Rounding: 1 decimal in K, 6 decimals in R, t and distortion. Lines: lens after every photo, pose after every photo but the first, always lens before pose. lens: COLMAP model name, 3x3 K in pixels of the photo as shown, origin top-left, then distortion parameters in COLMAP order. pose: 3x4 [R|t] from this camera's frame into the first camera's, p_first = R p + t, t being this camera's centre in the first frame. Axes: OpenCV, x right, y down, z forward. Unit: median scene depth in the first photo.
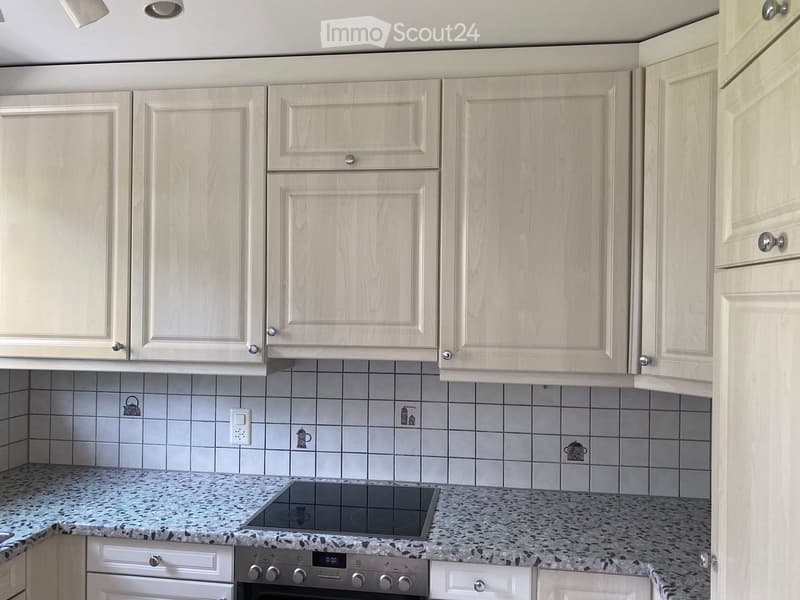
lens RADIAL K [[597.2, 0, 400.0], [0, 597.2, 300.0], [0, 0, 1]] dist [0.005274, -0.023545]
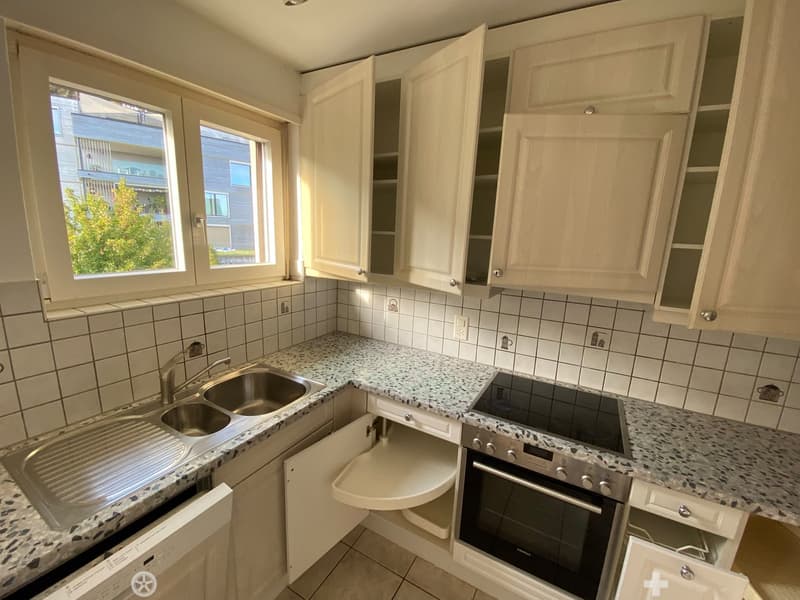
lens RADIAL K [[332.4, 0, 400.0], [0, 332.4, 300.0], [0, 0, 1]] dist [0.001362, -0.012187]
pose [[0.927325, 0.094417, -0.362151, -0.150222], [-0.025635, 0.981407, 0.190221, -0.008602], [0.373377, -0.167113, 0.912504, 0.270137]]
